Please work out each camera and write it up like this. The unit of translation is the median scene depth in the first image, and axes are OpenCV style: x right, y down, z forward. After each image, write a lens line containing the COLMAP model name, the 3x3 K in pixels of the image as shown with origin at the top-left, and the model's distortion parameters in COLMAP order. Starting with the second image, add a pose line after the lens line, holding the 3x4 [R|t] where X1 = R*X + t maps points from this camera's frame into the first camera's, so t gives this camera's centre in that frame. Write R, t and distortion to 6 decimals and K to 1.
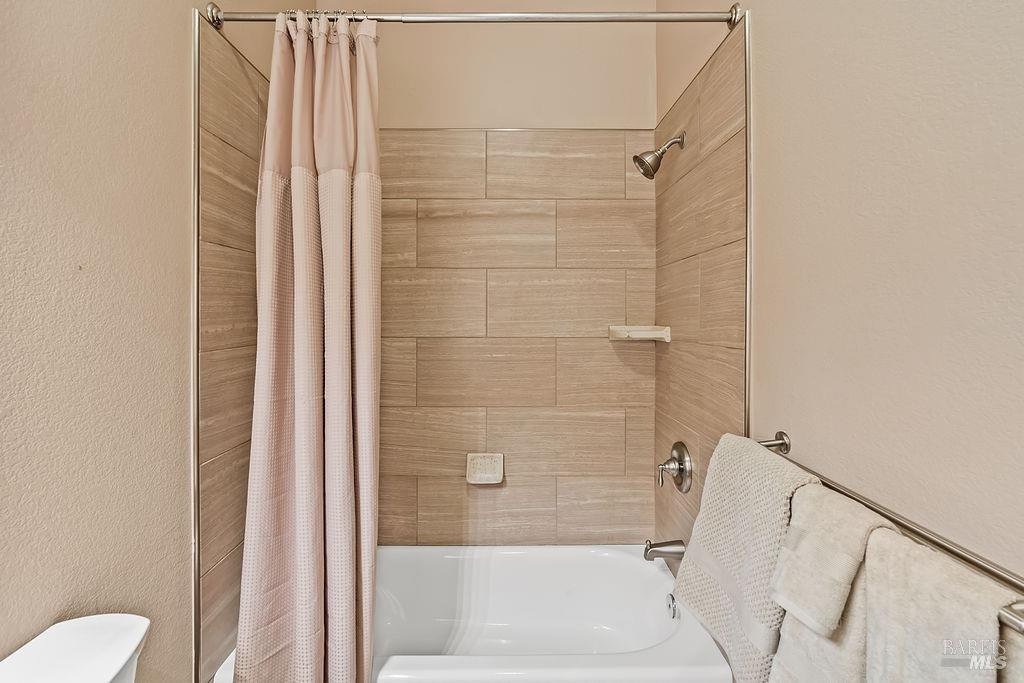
lens RADIAL K [[465.7, 0, 511.2], [0, 465.7, 310.3], [0, 0, 1]] dist [-0.016654, 0.000573]
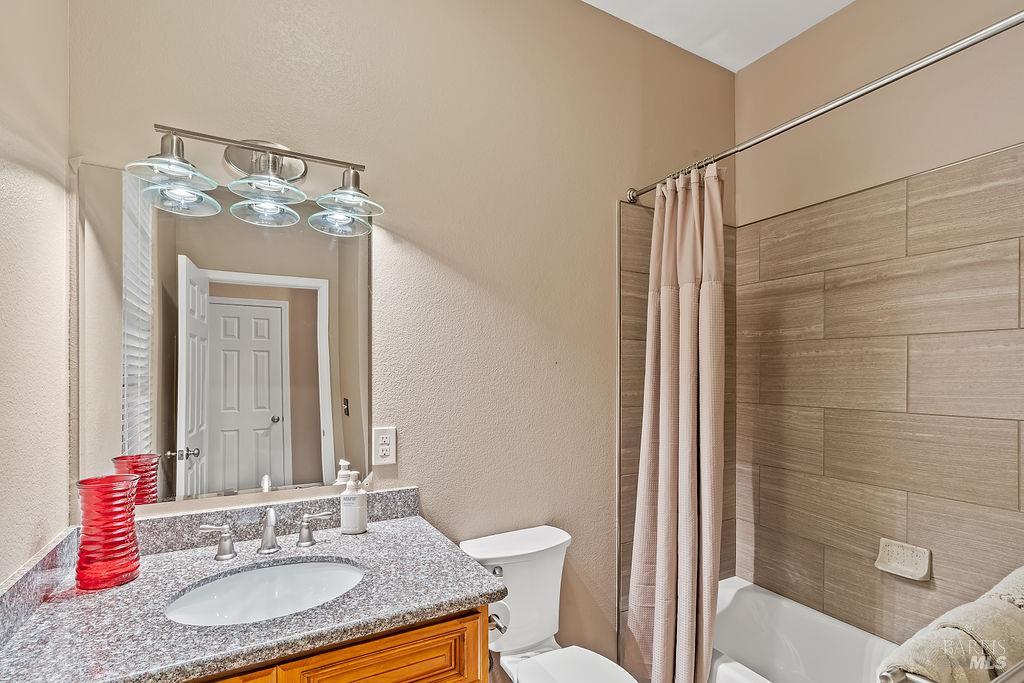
lens RADIAL K [[484.0, 0, 511.1], [0, 484.0, 372.7], [0, 0, 1]] dist [0.000038, 0.000004]
pose [[0.475433, 0.002487, -0.879749, 0.400190], [0.003310, 0.999984, 0.004616, -0.025513], [0.879746, -0.005106, 0.475417, -0.101541]]
